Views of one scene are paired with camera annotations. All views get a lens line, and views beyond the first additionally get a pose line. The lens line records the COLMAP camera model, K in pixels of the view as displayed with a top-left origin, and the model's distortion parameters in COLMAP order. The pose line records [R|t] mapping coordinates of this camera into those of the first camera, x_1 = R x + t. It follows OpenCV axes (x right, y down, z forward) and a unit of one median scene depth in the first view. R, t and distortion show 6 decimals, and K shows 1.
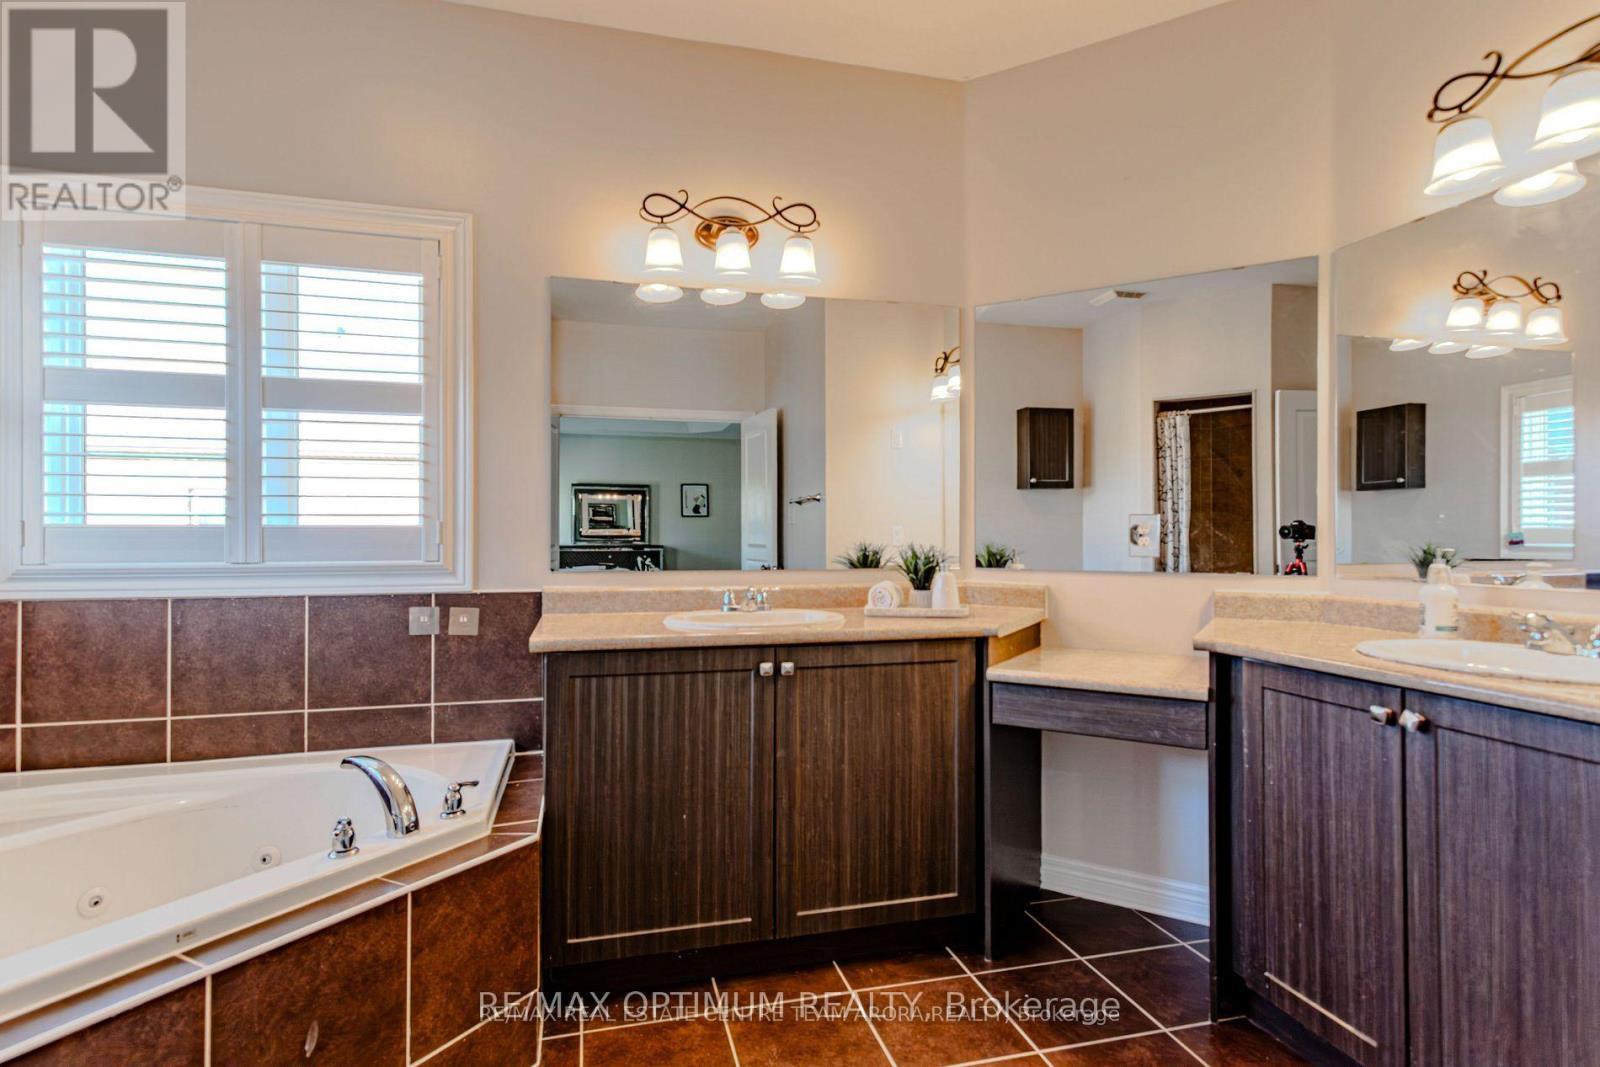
lens RADIAL K [[831.4, 0, 796.1], [0, 831.4, 531.2], [0, 0, 1]] dist [0.019614, 0.000394]
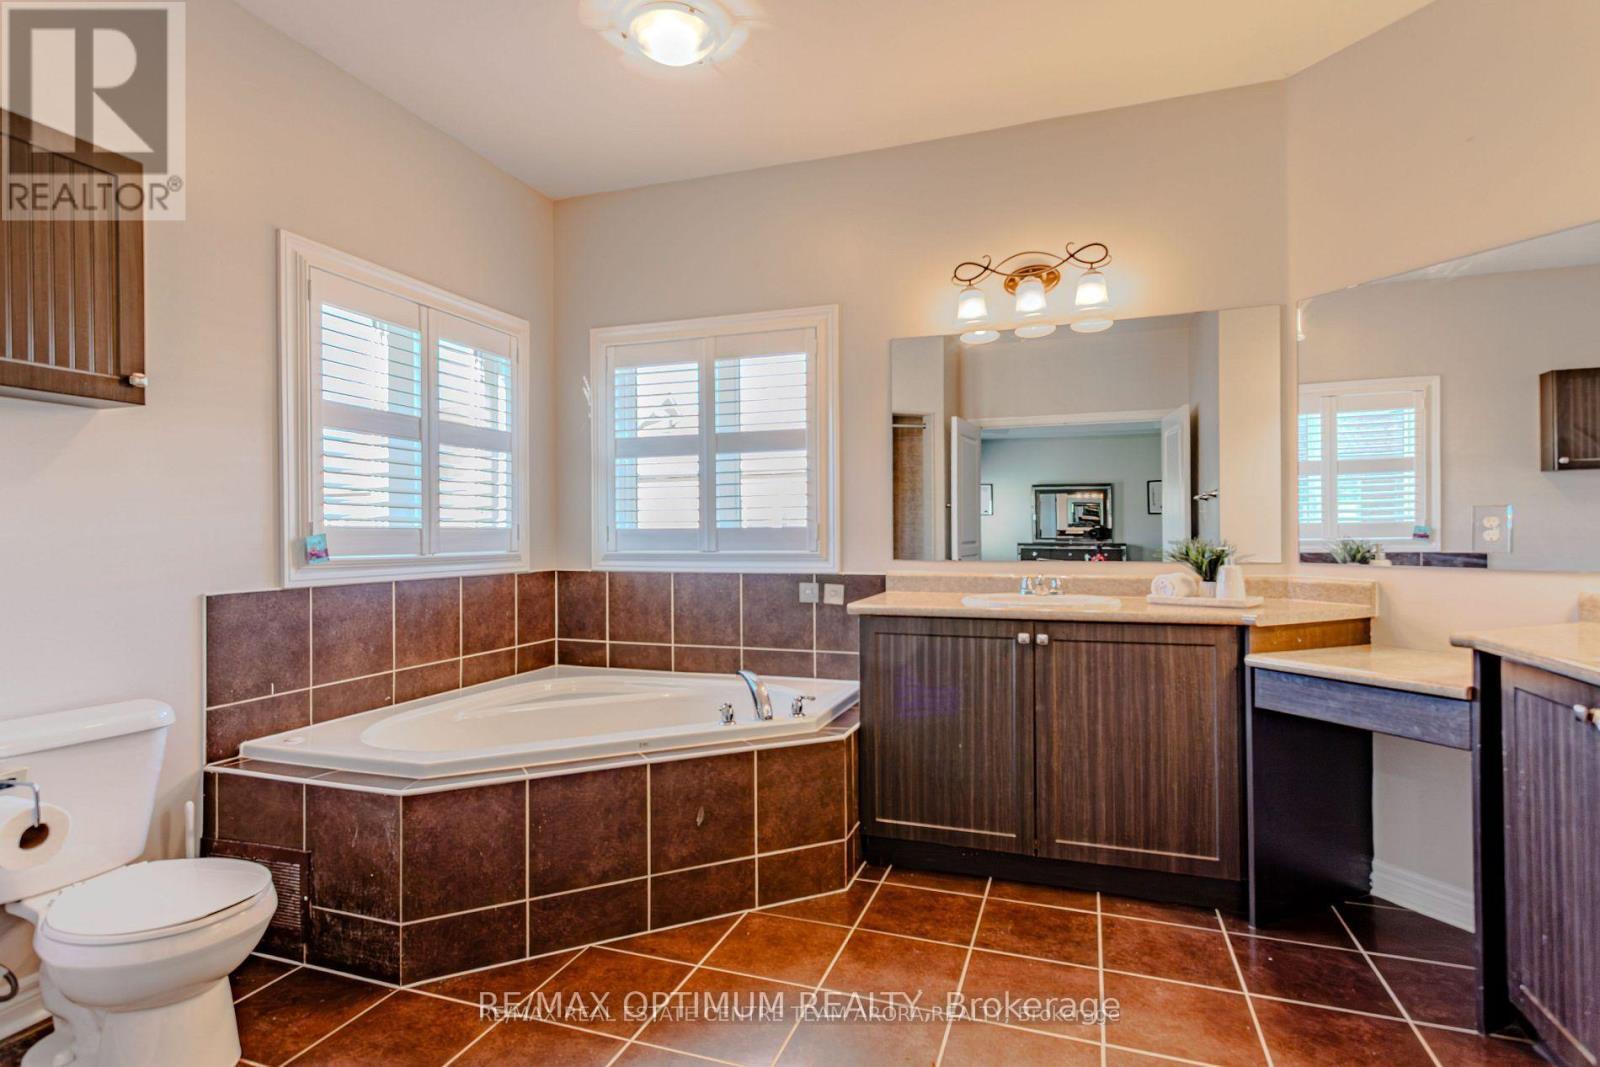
lens RADIAL K [[784.7, 0, 792.4], [0, 784.7, 530.9], [0, 0, 1]] dist [0.020518, 0.000462]
pose [[0.841003, -0.008045, -0.540971, 0.288668], [0.009169, 0.999958, -0.000617, 0.001166], [0.540954, -0.004441, 0.841041, -0.170056]]
